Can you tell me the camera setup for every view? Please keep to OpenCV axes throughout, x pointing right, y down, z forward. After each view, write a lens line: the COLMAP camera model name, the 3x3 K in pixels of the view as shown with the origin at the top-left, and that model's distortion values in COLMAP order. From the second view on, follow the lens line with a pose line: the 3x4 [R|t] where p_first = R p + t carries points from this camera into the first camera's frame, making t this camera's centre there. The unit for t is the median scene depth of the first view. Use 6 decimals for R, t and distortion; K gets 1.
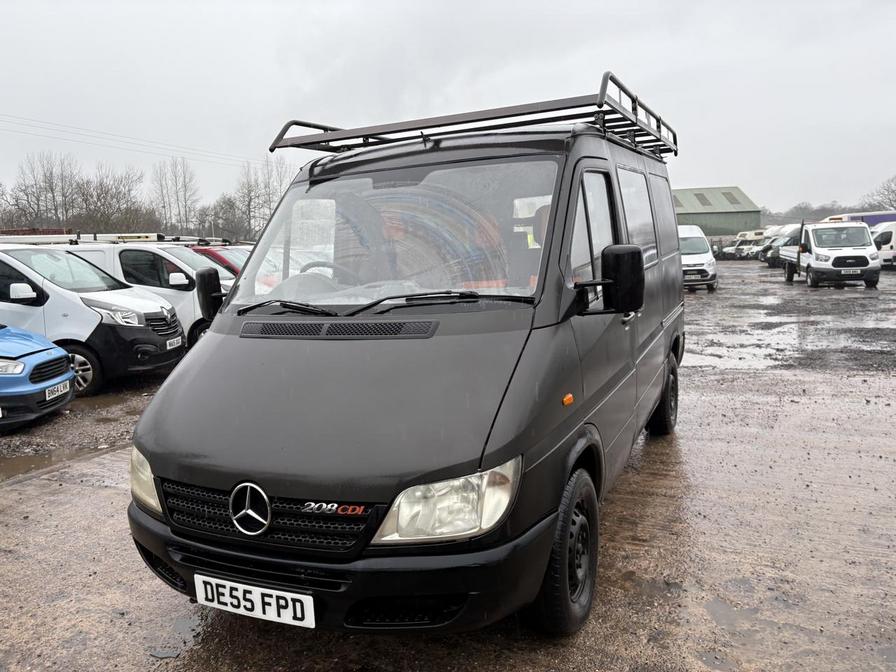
lens RADIAL K [[605.1, 0, 454.7], [0, 605.1, 336.7], [0, 0, 1]] dist [0.065477, -0.057830]
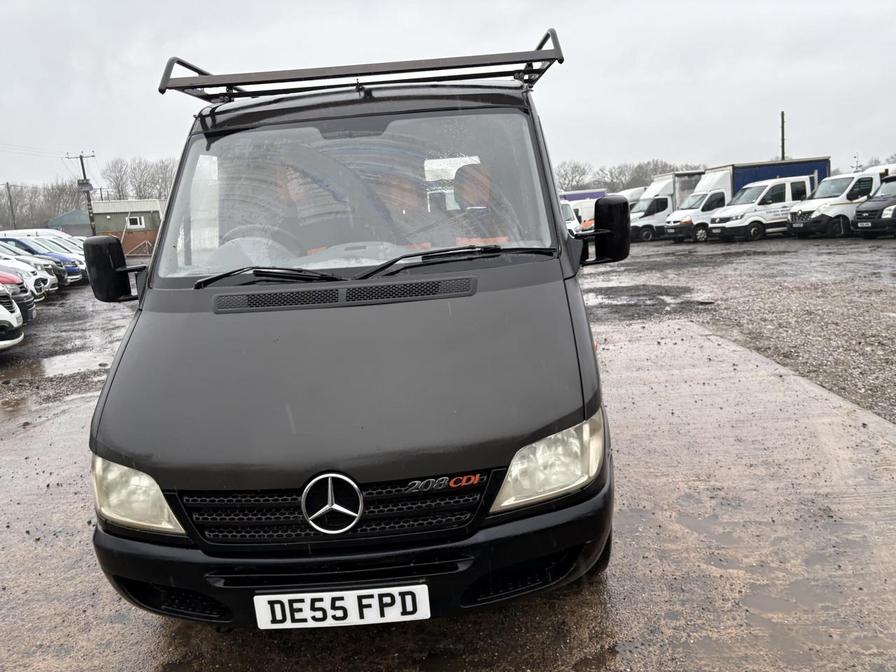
lens RADIAL K [[605.1, 0, 454.7], [0, 605.1, 336.7], [0, 0, 1]] dist [0.065477, -0.057830]
pose [[0.929205, -0.088435, 0.358827, -0.441981], [0.075945, 0.995918, 0.048787, 0.020499], [-0.361677, -0.018082, 0.932128, 0.143300]]
